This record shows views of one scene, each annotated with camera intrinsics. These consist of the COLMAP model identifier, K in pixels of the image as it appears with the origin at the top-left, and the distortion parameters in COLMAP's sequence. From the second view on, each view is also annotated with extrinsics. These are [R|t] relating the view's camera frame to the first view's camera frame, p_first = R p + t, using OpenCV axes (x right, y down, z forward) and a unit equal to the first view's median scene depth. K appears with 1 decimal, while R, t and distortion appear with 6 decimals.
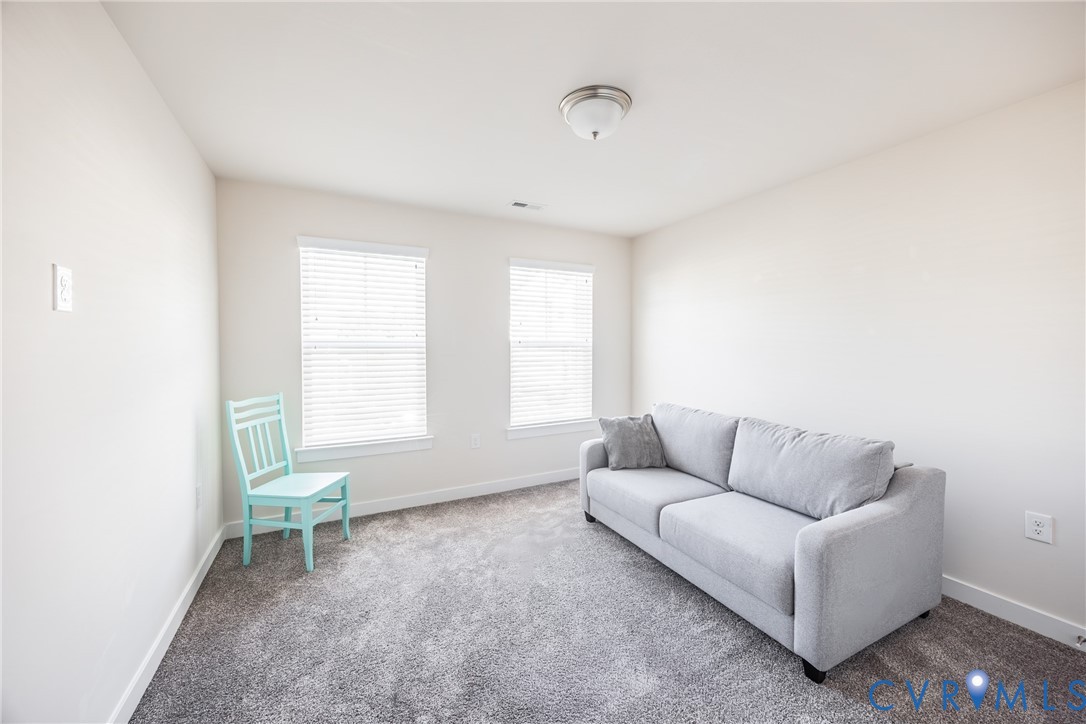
lens RADIAL K [[421.8, 0, 543.0], [0, 421.8, 362.0], [0, 0, 1]] dist [0.000052, 0.000000]
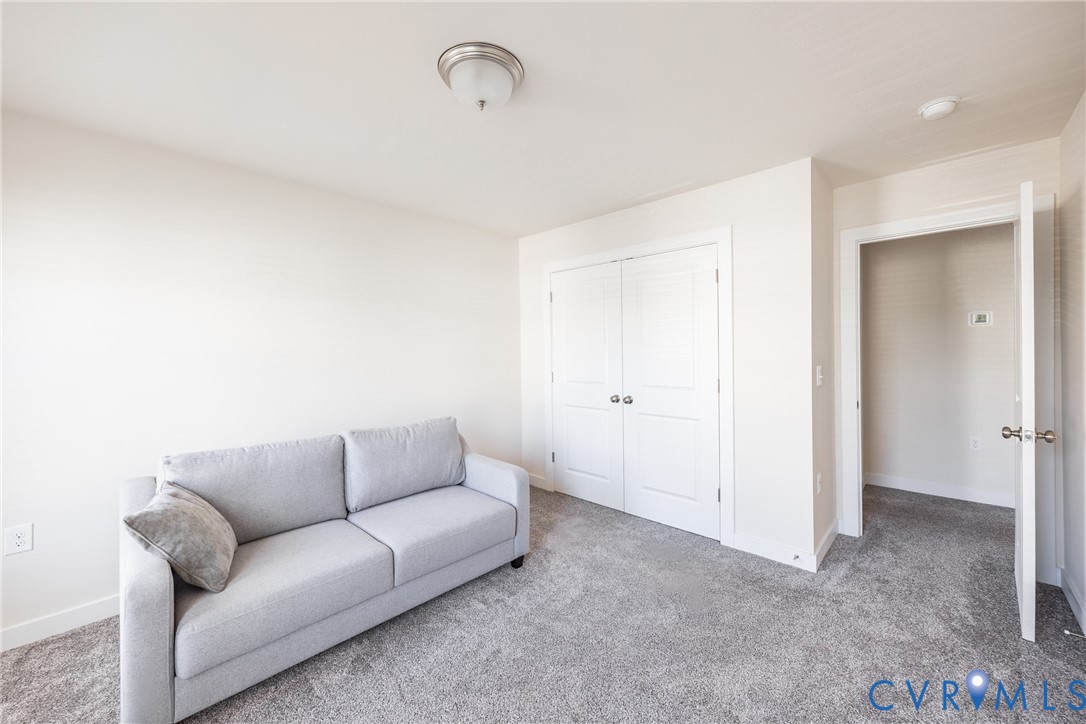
lens RADIAL K [[421.8, 0, 543.0], [0, 421.8, 362.0], [0, 0, 1]] dist [0.000052, 0.000000]
pose [[-0.331999, -0.016324, 0.943138, -0.576154], [0.052904, 0.997954, 0.035896, -0.041907], [-0.941795, 0.061813, -0.330456, 0.912991]]
